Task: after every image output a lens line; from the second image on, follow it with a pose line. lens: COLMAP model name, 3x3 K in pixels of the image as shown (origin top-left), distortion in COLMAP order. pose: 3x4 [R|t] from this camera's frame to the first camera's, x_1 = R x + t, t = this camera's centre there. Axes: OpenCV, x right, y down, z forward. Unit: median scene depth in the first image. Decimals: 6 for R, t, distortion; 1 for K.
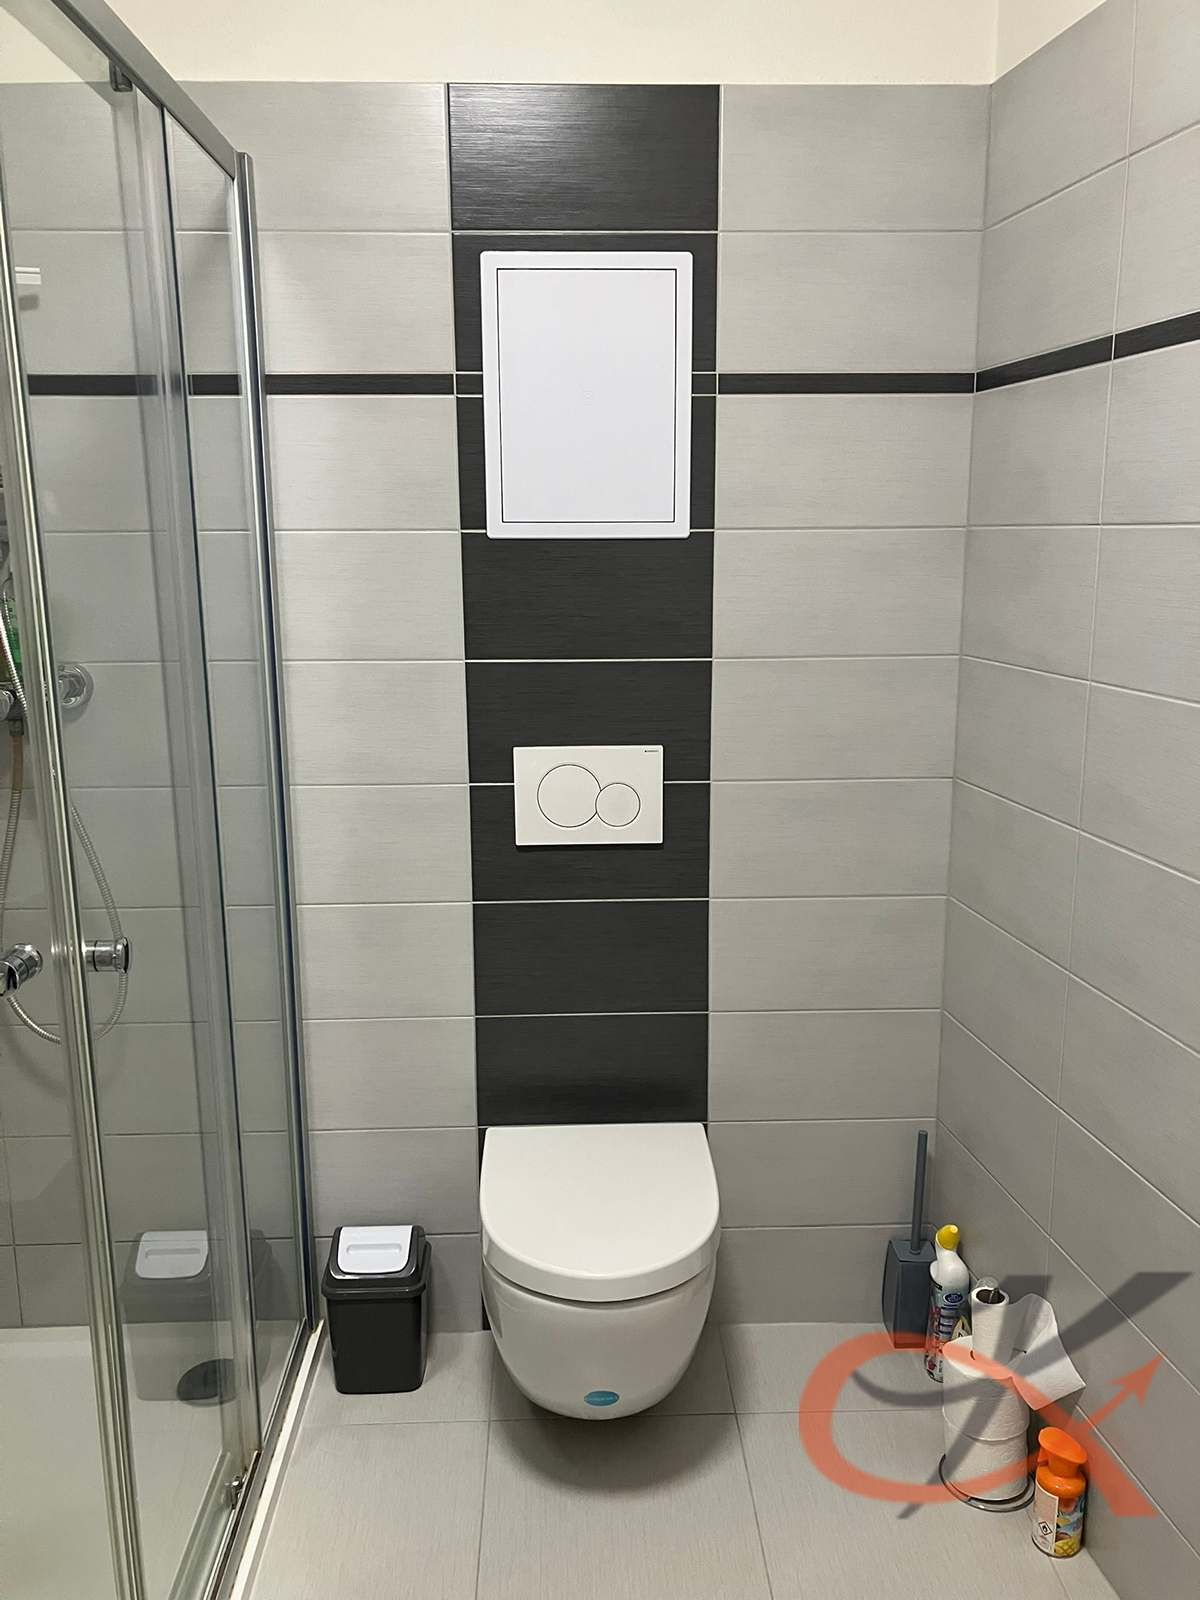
lens RADIAL K [[1342.8, 0, 603.7], [0, 1342.8, 787.6], [0, 0, 1]] dist [0.043705, -0.082346]
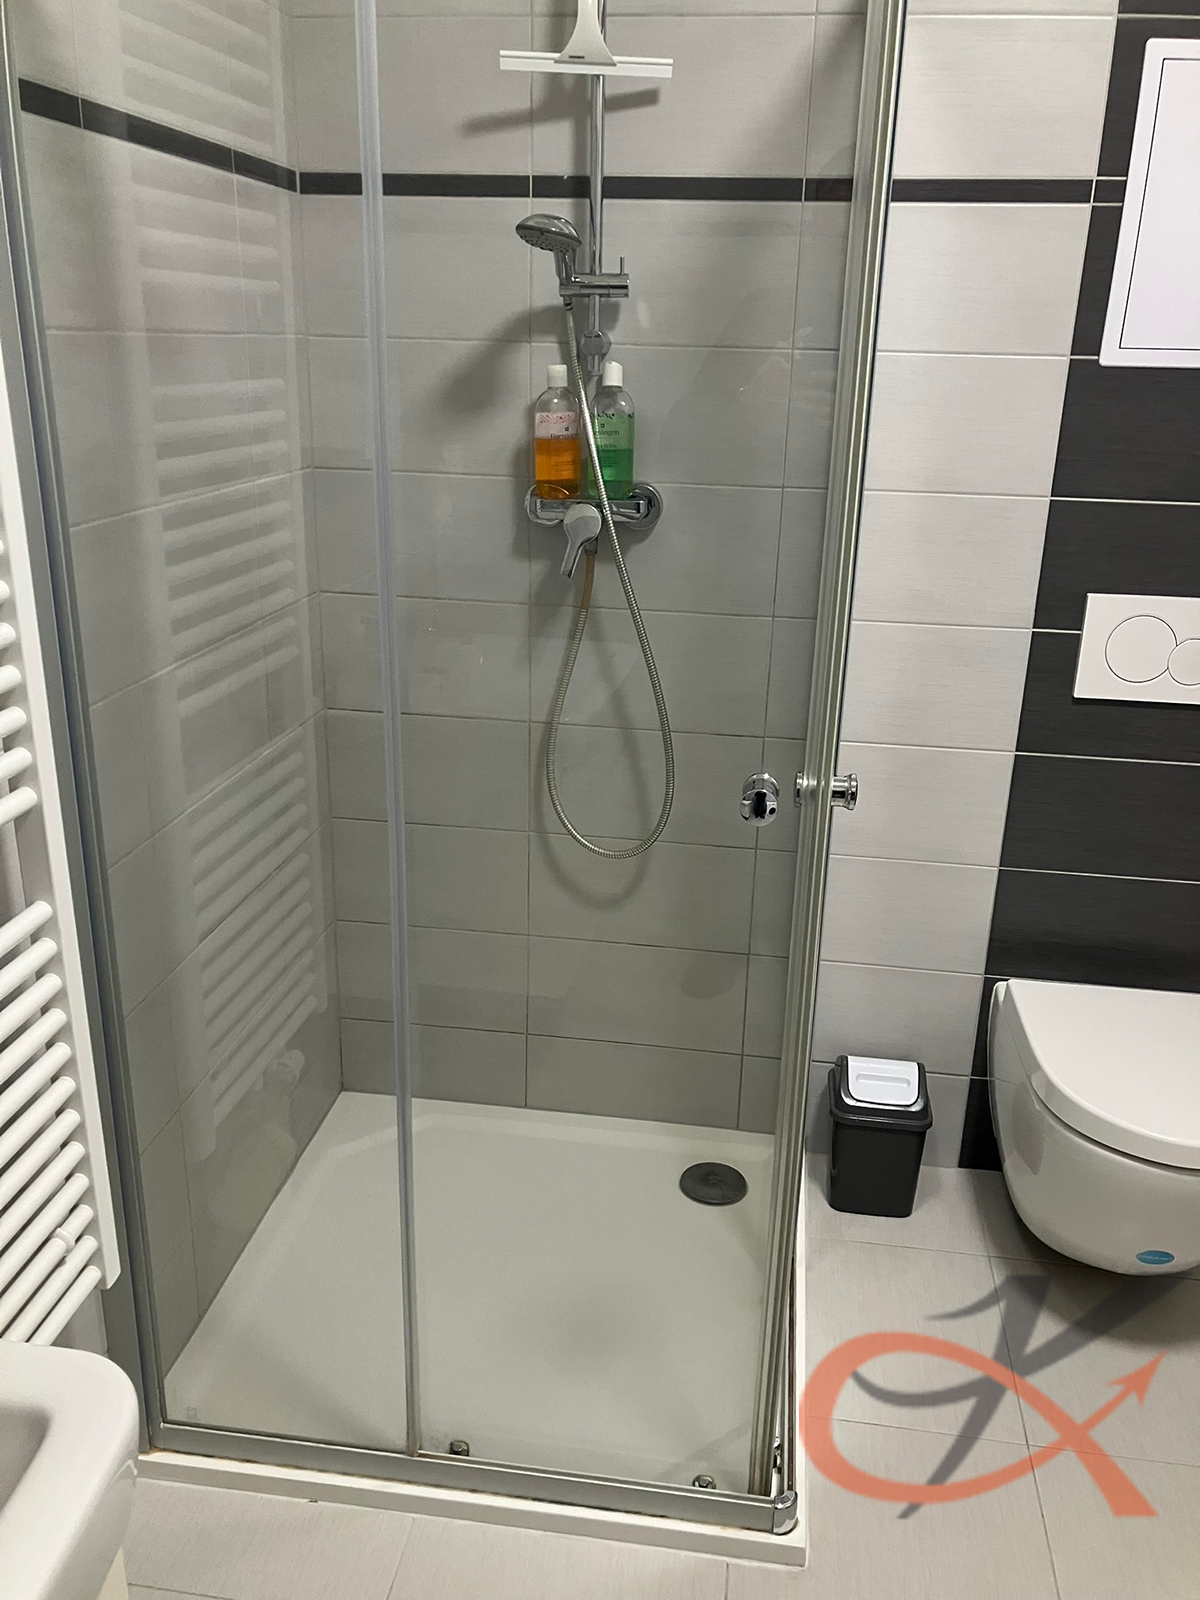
lens RADIAL K [[1342.8, 0, 607.1], [0, 1342.8, 803.4], [0, 0, 1]] dist [0.043705, -0.082346]
pose [[0.981684, 0.087555, -0.169207, -0.226222], [-0.063514, 0.987739, 0.142611, 0.001725], [0.179619, -0.129252, 0.975208, -0.006997]]
